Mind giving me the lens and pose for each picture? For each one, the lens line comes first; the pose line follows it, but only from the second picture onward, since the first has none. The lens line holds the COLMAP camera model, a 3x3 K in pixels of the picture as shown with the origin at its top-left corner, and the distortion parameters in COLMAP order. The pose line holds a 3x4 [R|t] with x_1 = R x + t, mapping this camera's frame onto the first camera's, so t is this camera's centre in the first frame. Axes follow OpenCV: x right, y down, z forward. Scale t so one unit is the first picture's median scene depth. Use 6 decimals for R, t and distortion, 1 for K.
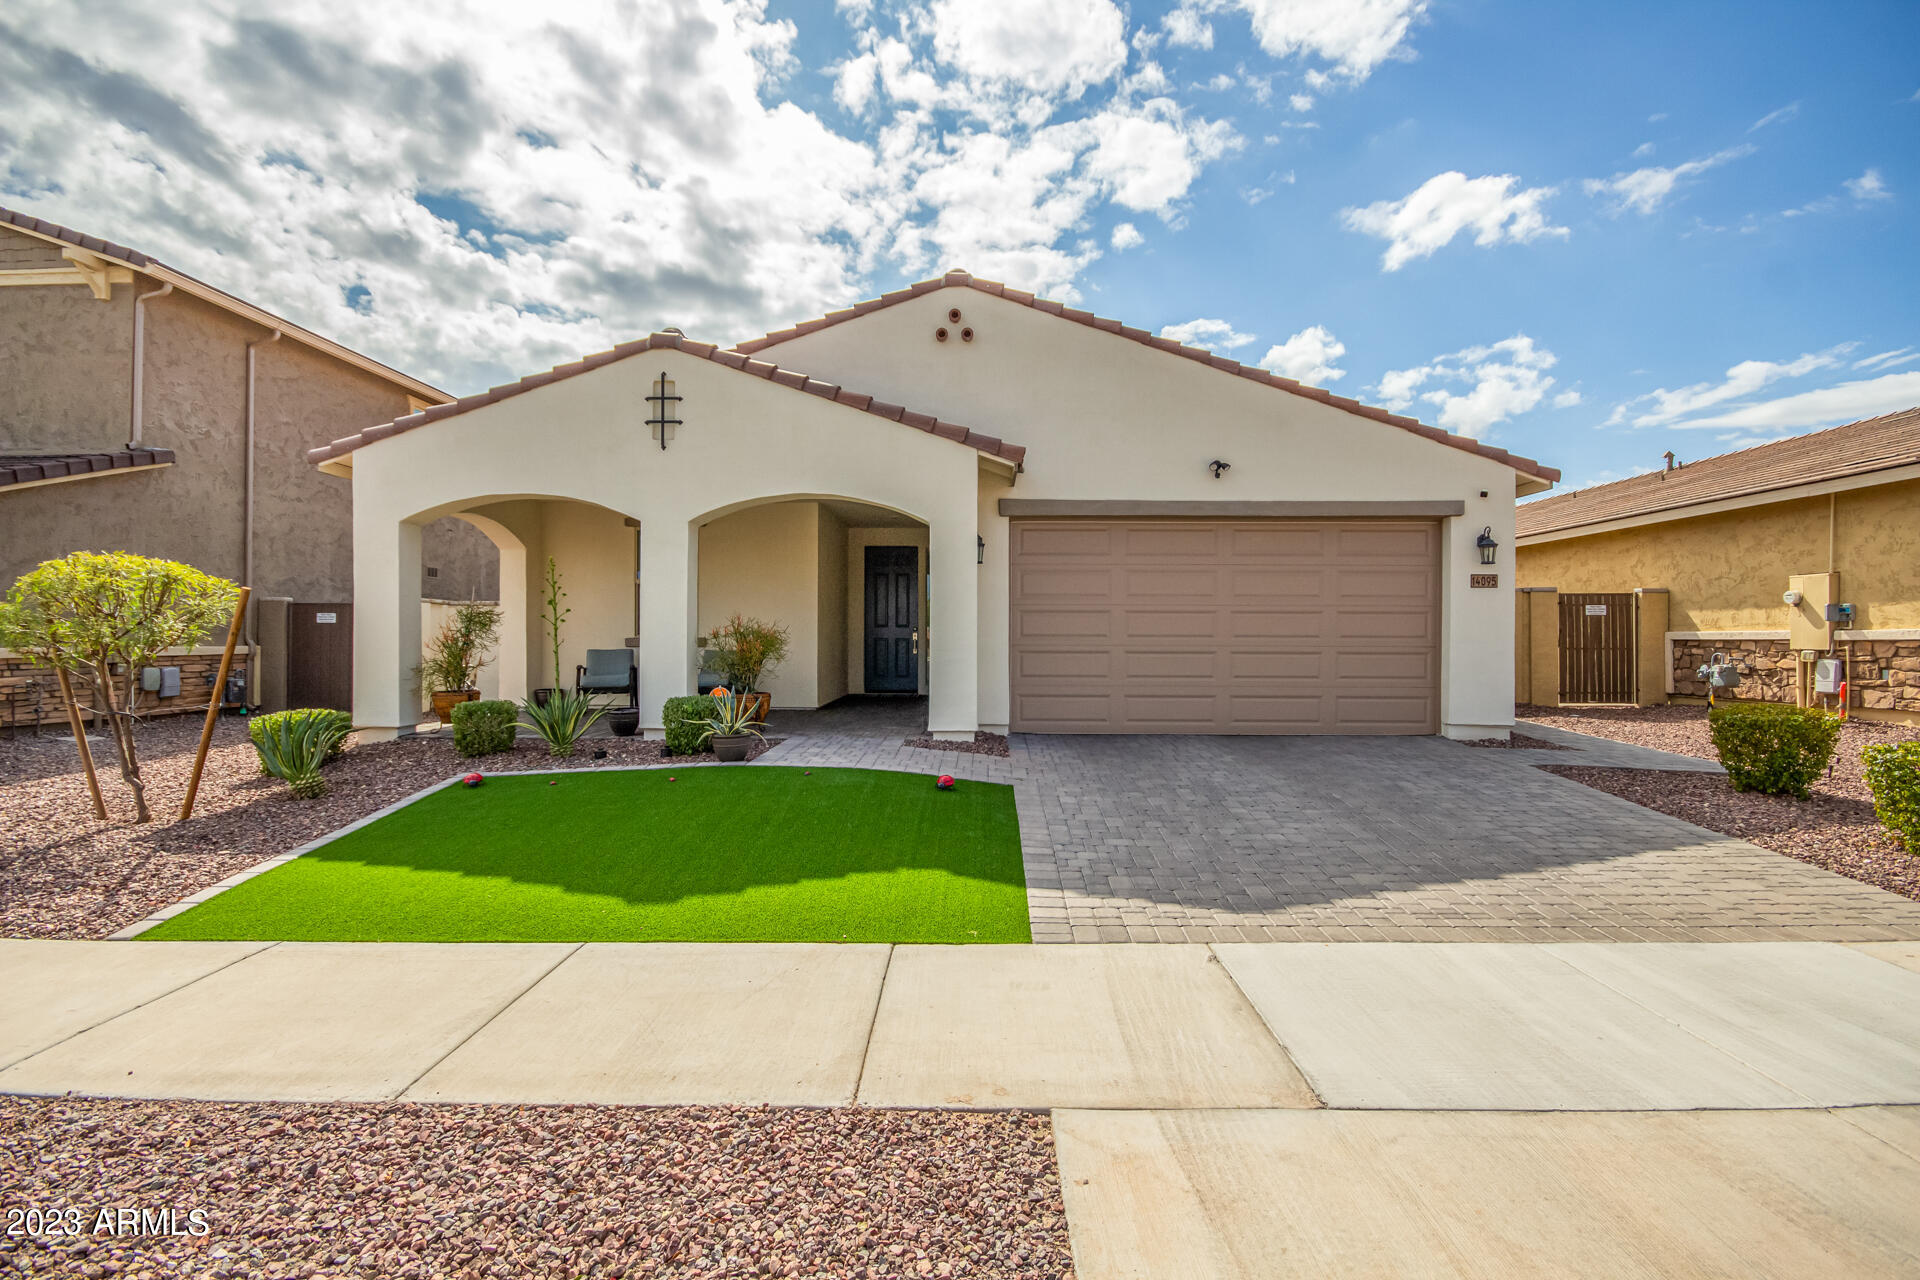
lens RADIAL K [[891.2, 0, 960.0], [0, 891.2, 640.0], [0, 0, 1]] dist [0.010570, -0.011812]
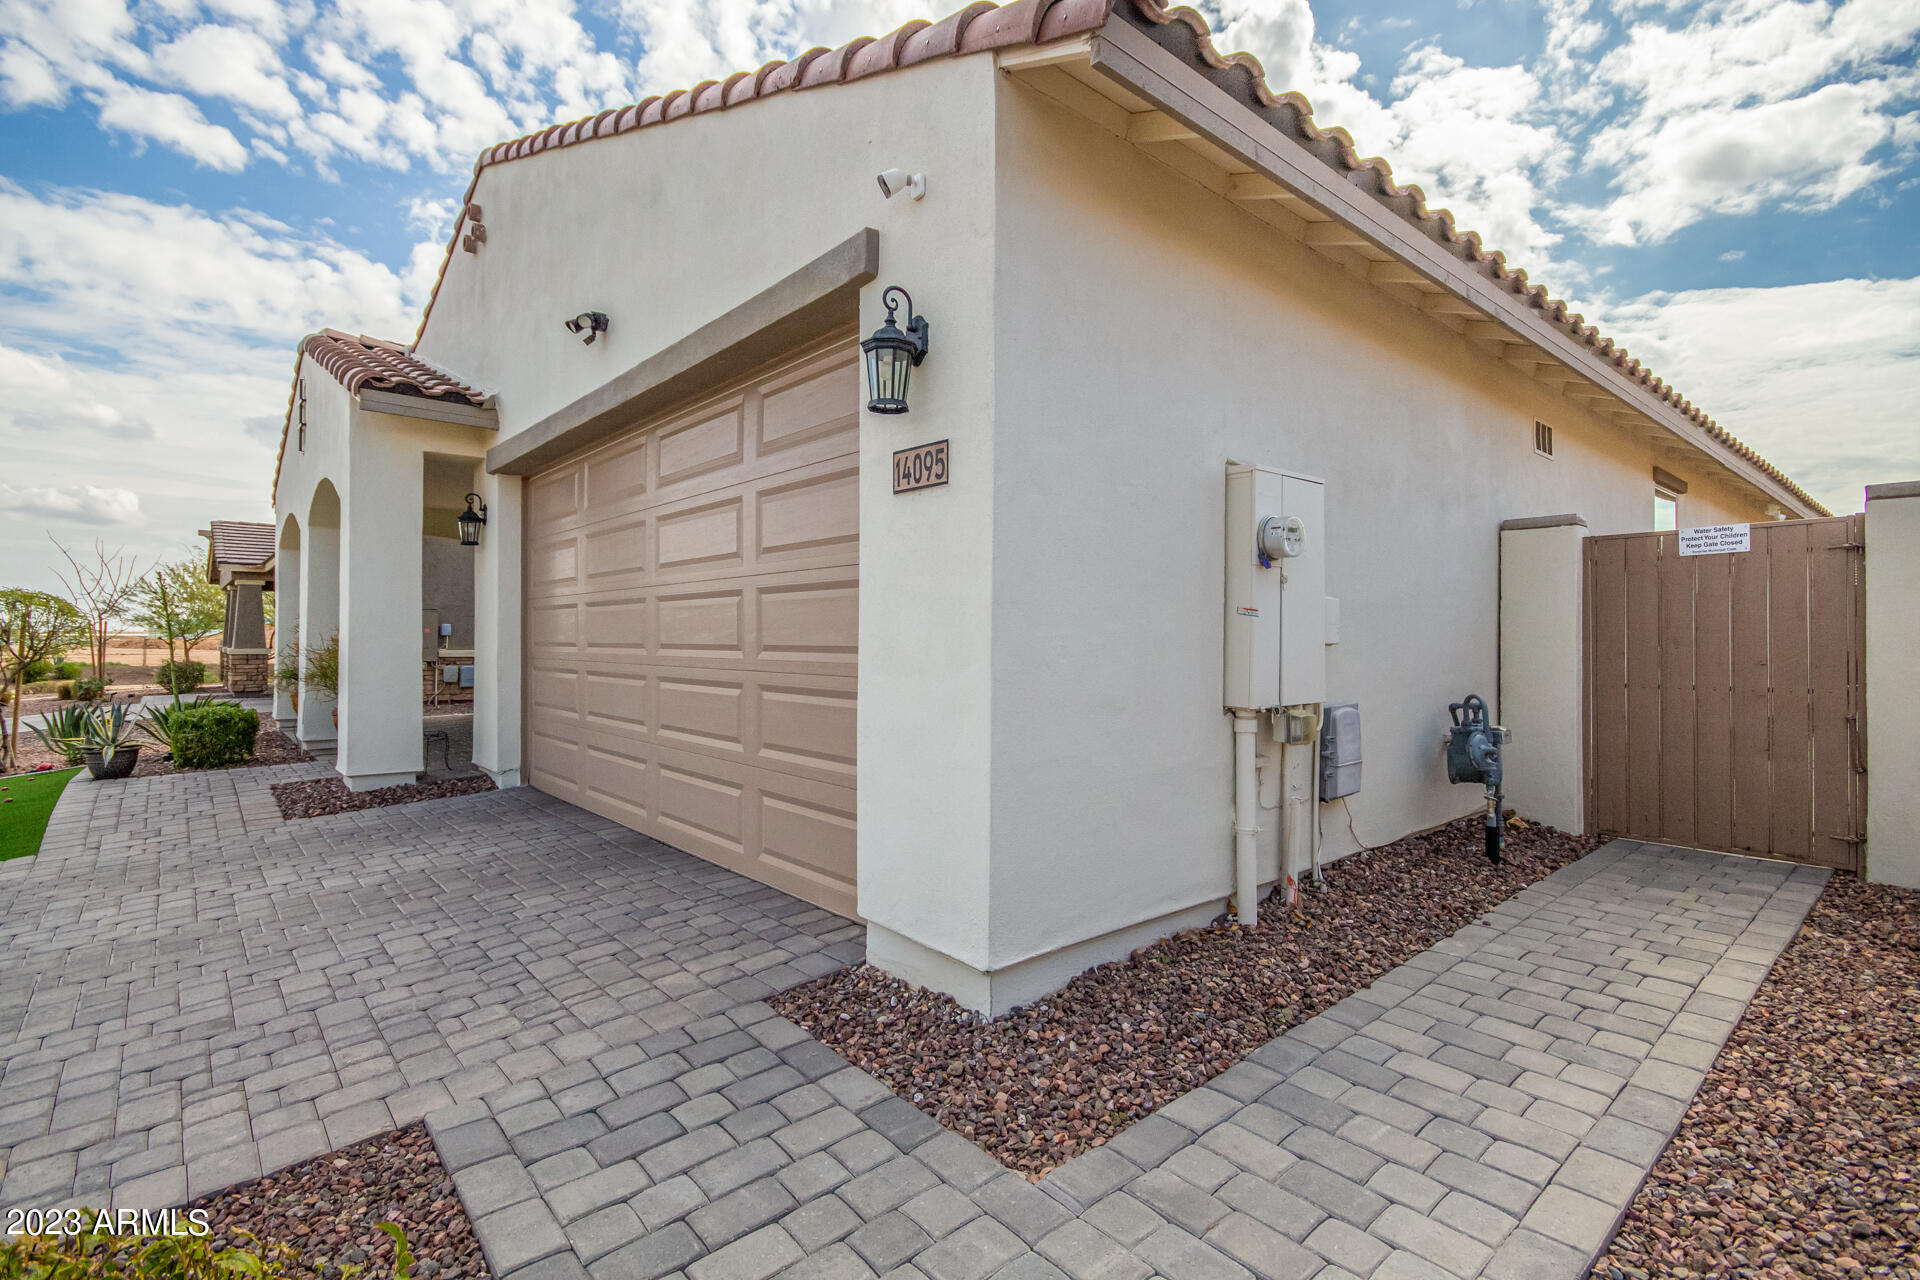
lens RADIAL K [[898.1, 0, 957.8], [0, 898.1, 634.2], [0, 0, 1]] dist [0.001998, 0.000151]
pose [[0.671946, -0.005930, -0.740576, 0.812037], [-0.002047, 0.999949, -0.009864, -0.006563], [0.740597, 0.008144, 0.671900, 0.796302]]
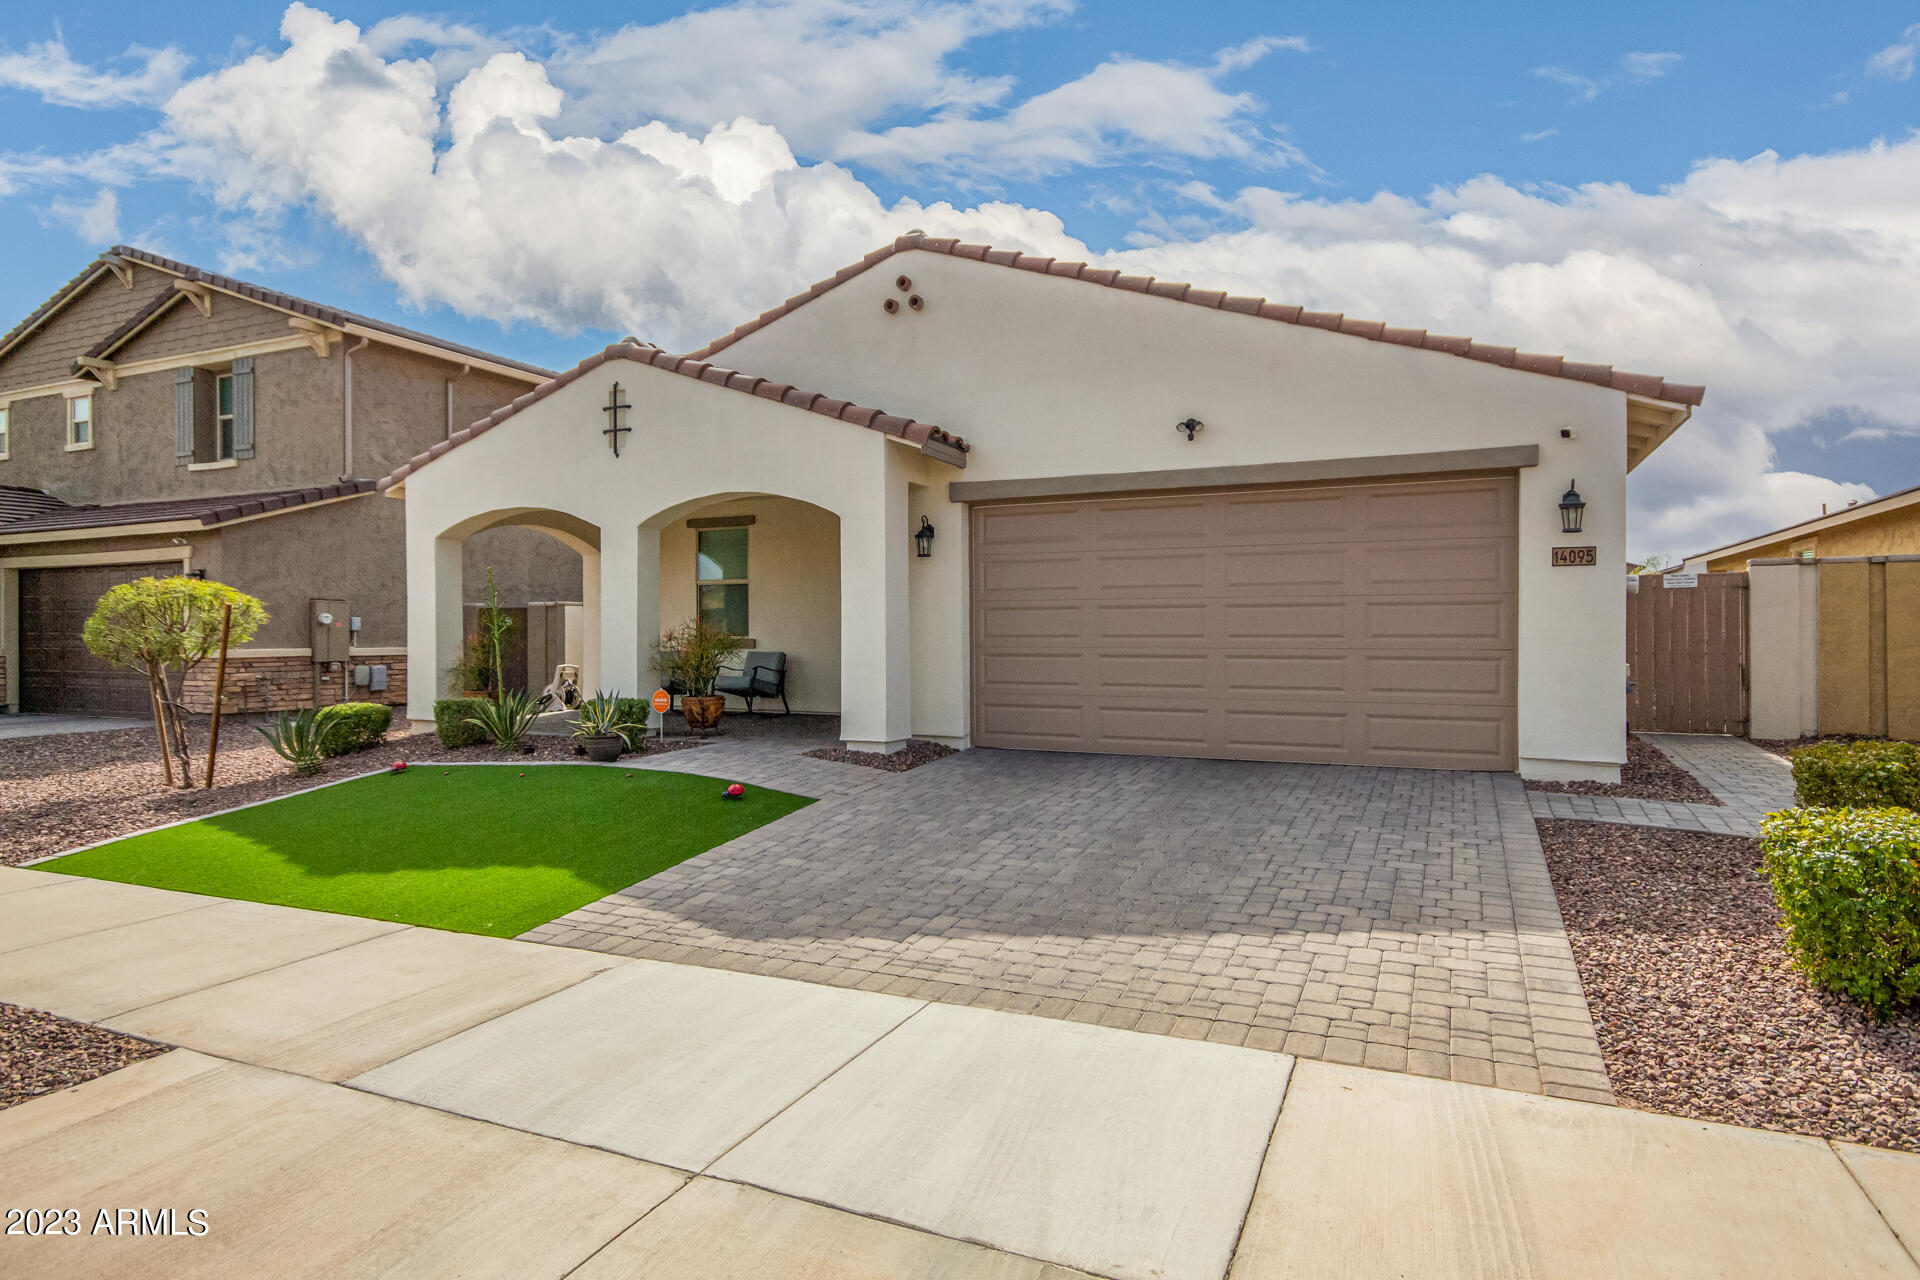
lens RADIAL K [[1063.1, 0, 960.0], [0, 1063.1, 640.0], [0, 0, 1]] dist [0.019023, 0.001509]
pose [[0.914484, -0.002728, -0.404614, 0.480074], [0.004564, 0.999983, 0.003573, -0.005376], [0.404597, -0.005114, 0.914481, 0.032975]]
